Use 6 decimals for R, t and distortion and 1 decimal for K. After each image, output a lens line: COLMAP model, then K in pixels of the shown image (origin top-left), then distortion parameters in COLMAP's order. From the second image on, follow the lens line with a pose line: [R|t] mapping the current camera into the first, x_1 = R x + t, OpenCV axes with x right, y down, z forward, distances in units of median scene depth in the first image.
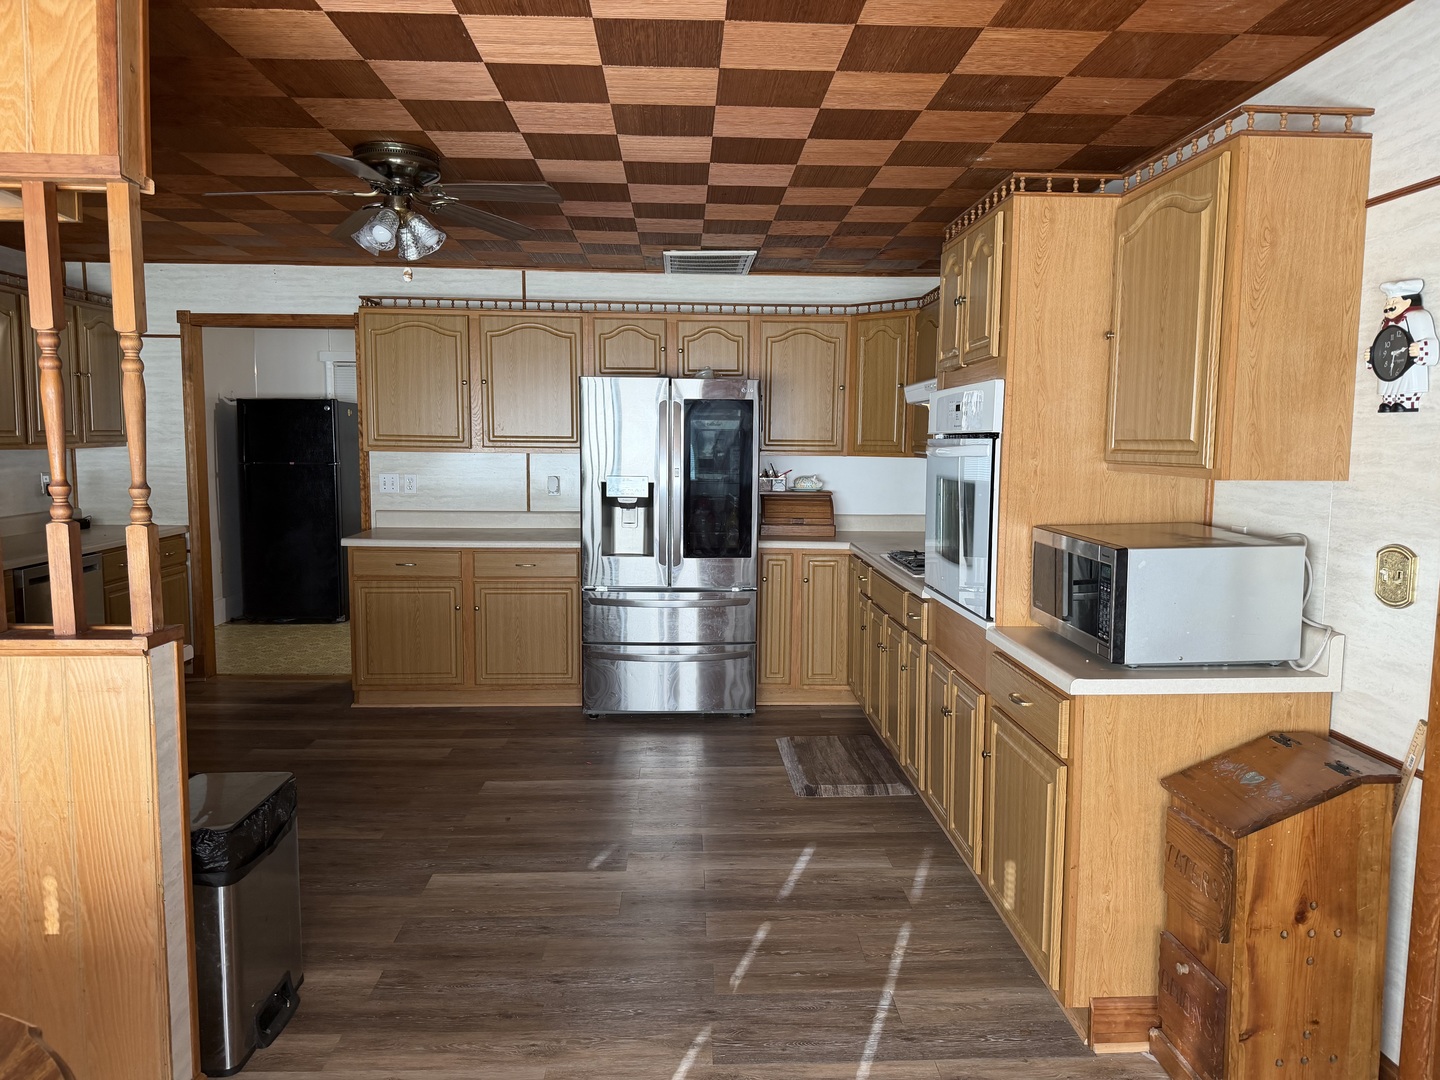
lens RADIAL K [[1013.9, 0, 724.7], [0, 1013.9, 541.5], [0, 0, 1]] dist [0.049901, -0.059899]
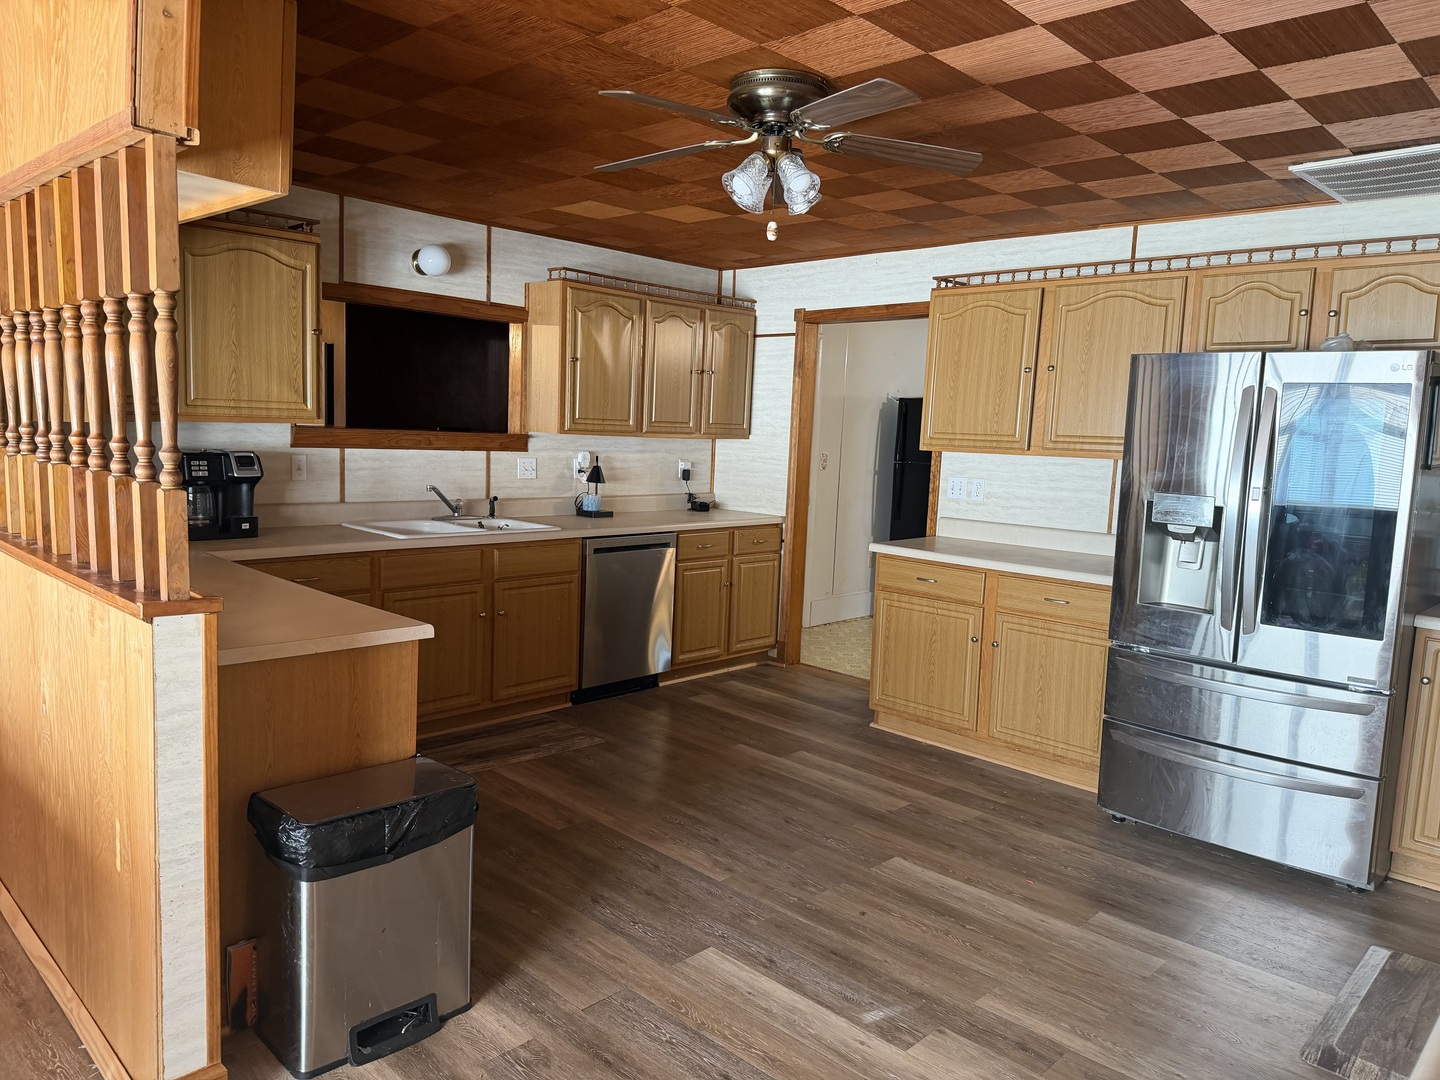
lens RADIAL K [[1005.2, 0, 715.7], [0, 1005.2, 540.0], [0, 0, 1]] dist [0.153556, -0.278161]
pose [[0.686789, 0.100101, -0.719931, 0.184789], [-0.108696, 0.993478, 0.034443, -0.021637], [0.718684, 0.054599, 0.693190, 0.263689]]
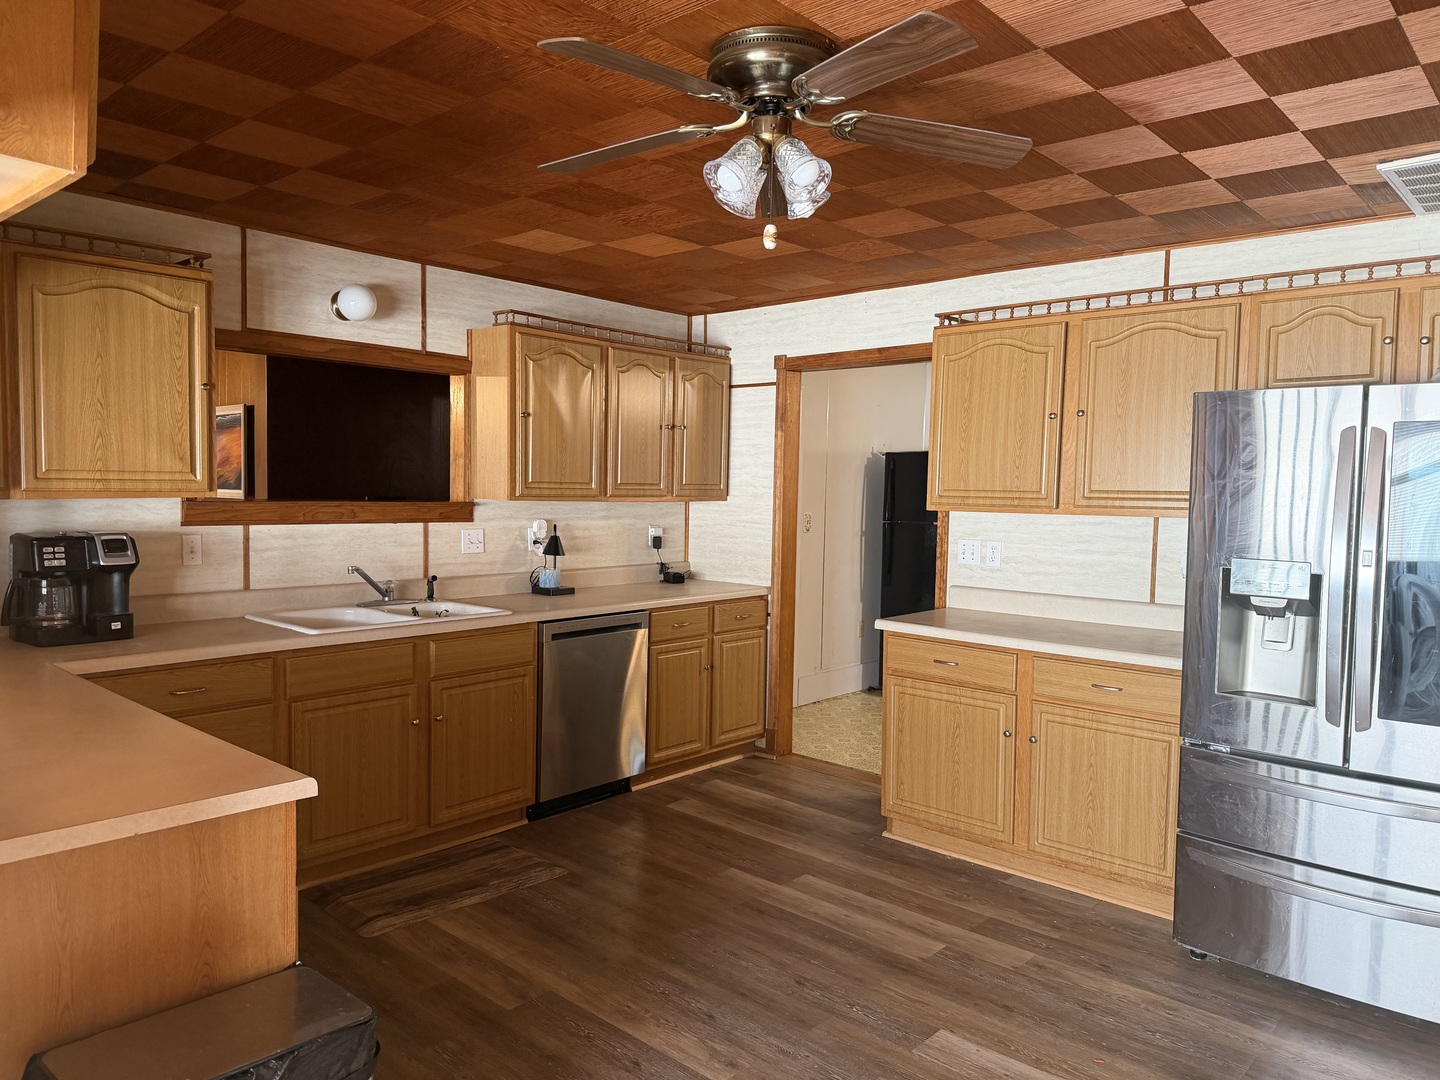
lens RADIAL K [[1006.7, 0, 718.8], [0, 1006.7, 544.7], [0, 0, 1]] dist [0.141037, -0.240695]
pose [[0.714674, 0.044125, -0.698065, 0.081842], [-0.083423, 0.996262, -0.022434, -0.032606], [0.694465, 0.074268, 0.715683, 0.347032]]
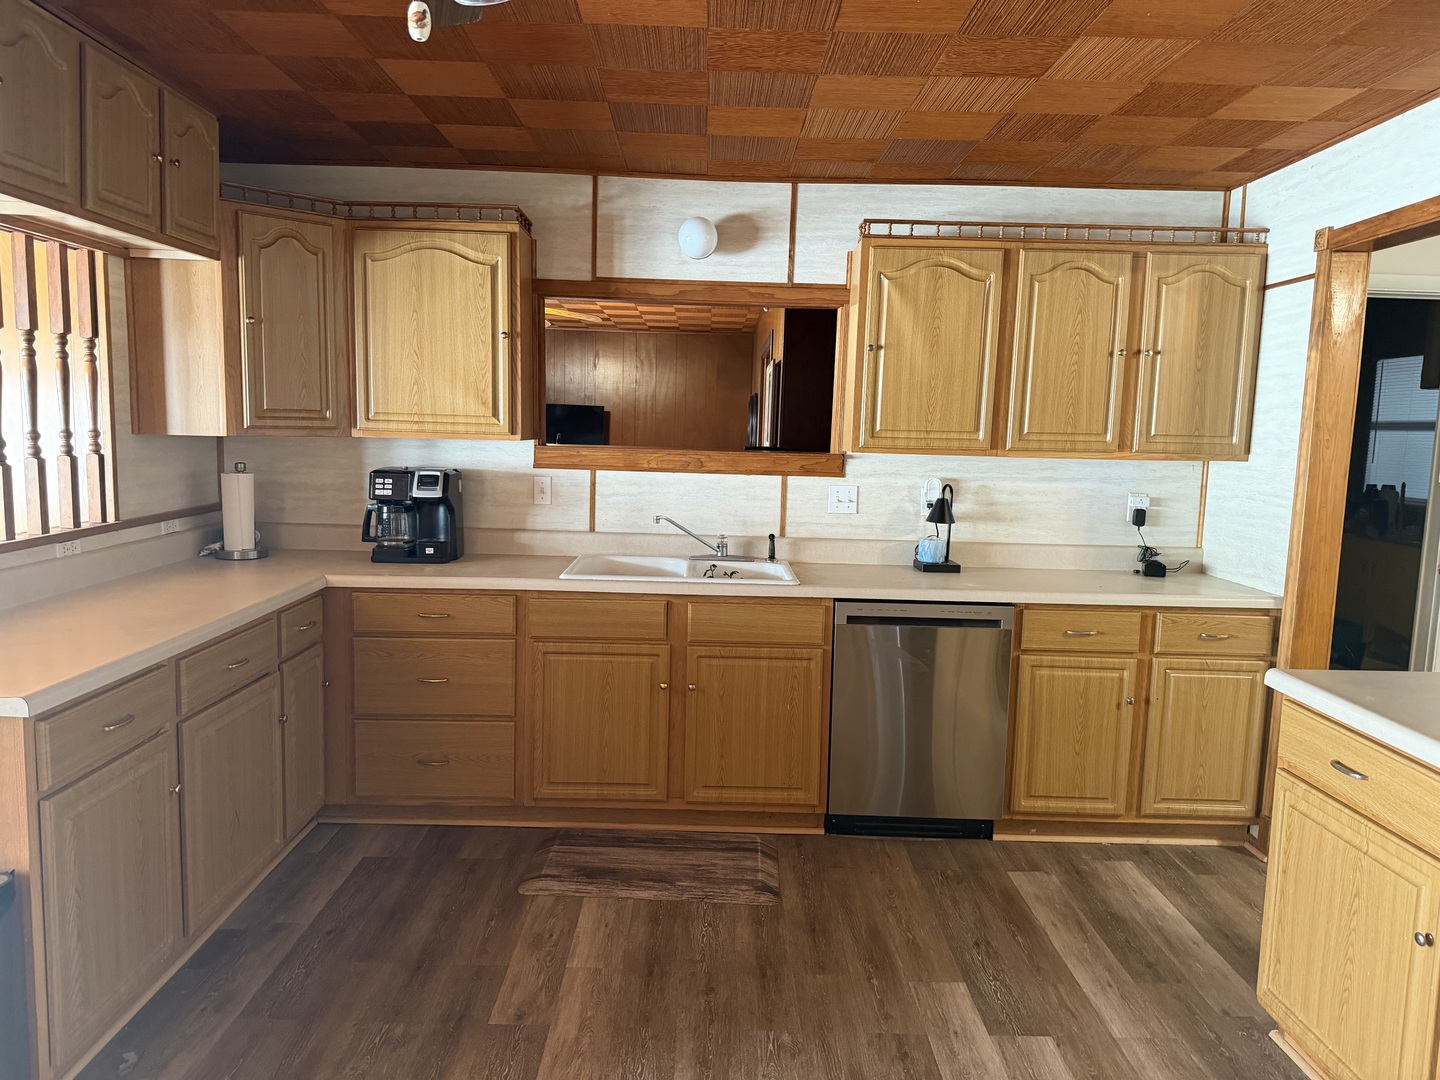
lens RADIAL K [[1006.7, 0, 718.8], [0, 1006.7, 544.7], [0, 0, 1]] dist [0.141037, -0.240695]
pose [[-0.038160, 0.102154, -0.994036, 0.079677], [-0.131734, 0.985565, 0.106340, -0.072479], [0.990550, 0.135006, -0.024152, 0.756811]]
